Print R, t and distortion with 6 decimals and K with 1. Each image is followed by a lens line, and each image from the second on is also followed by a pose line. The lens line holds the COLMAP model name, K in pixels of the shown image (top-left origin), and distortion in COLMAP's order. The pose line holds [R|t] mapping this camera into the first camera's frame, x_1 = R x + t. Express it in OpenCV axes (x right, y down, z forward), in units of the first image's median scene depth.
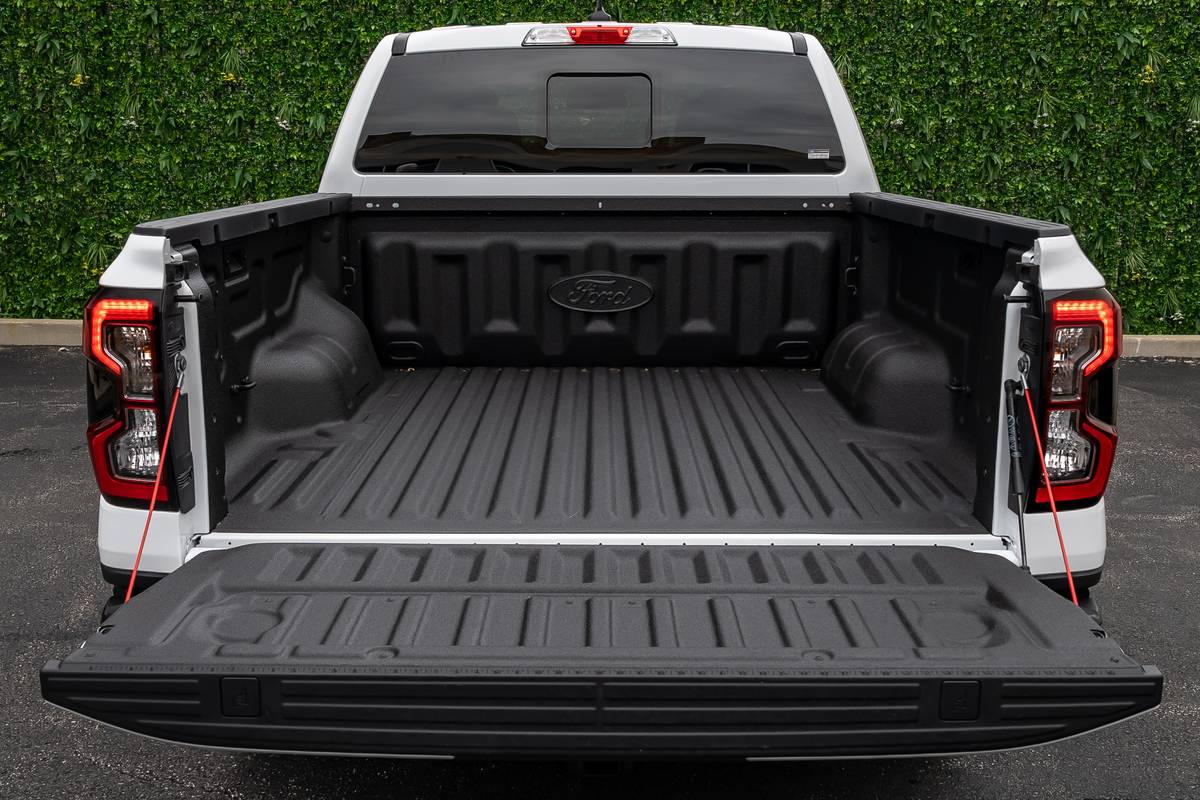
lens RADIAL K [[1185.4, 0, 600.0], [0, 1185.4, 400.0], [0, 0, 1]] dist [-0.005178, -0.004861]
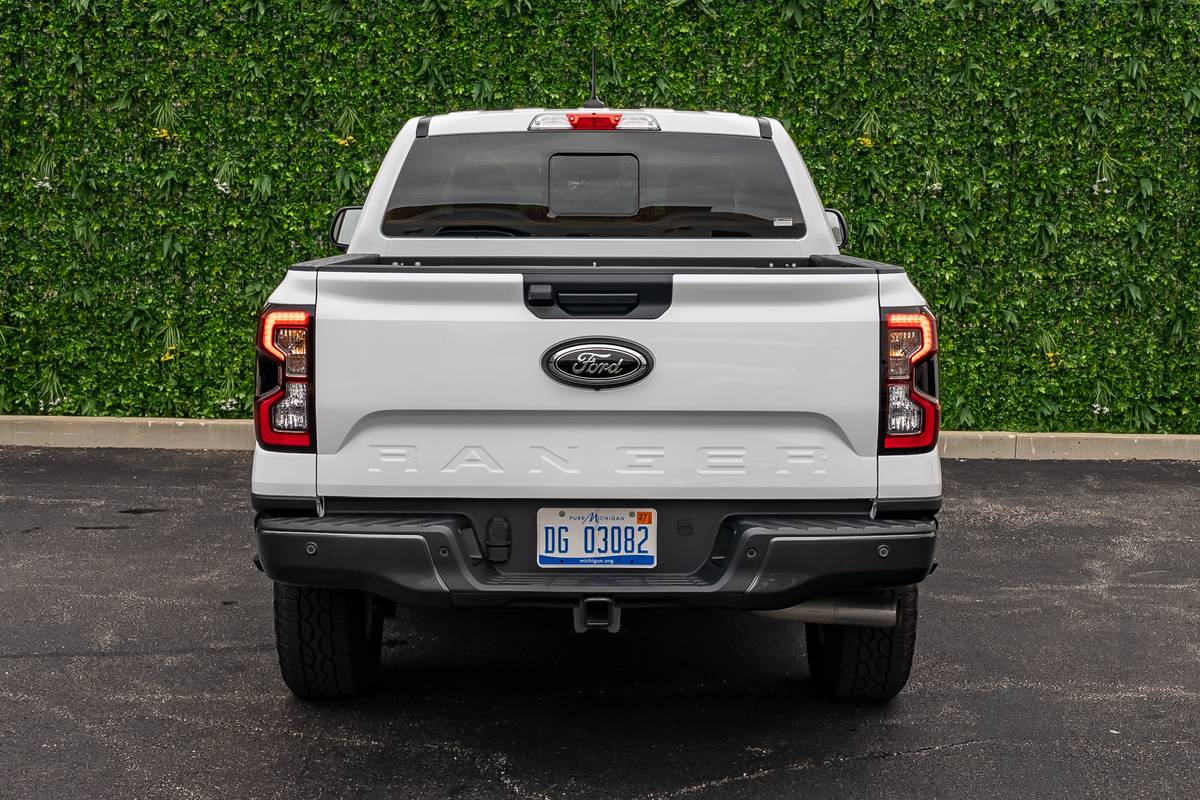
lens RADIAL K [[1934.8, 0, 602.9], [0, 1934.8, 336.2], [0, 0, 1]] dist [0.012761, -0.017028]
pose [[0.999953, 0.002891, 0.009271, -0.003989], [-0.001503, 0.989232, -0.146346, 0.080396], [-0.009594, 0.146325, 0.989190, -0.380674]]
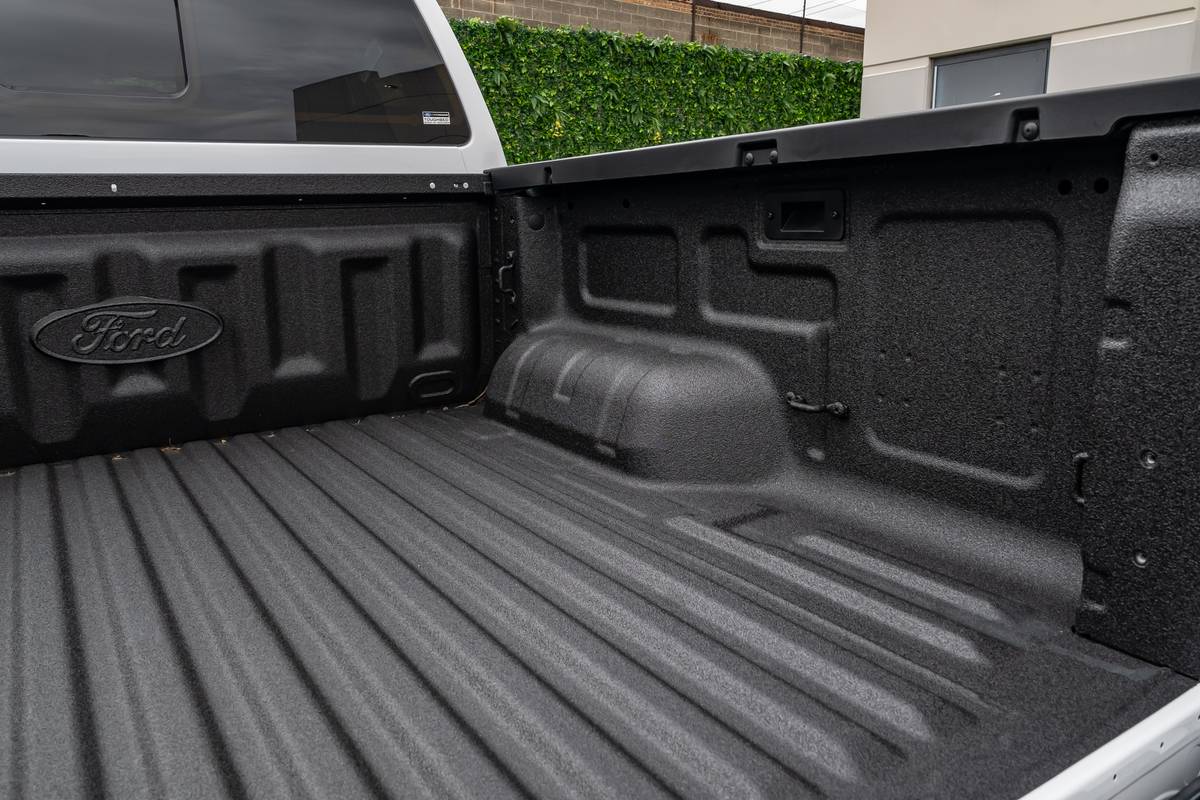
lens RADIAL K [[871.4, 0, 600.0], [0, 871.4, 400.0], [0, 0, 1]] dist [-0.001259, 0.000543]
pose [[0.837849, -0.133400, 0.529352, -0.018489], [0.139786, 0.989781, 0.028180, -0.015050], [-0.527702, 0.050386, 0.847934, 0.218239]]
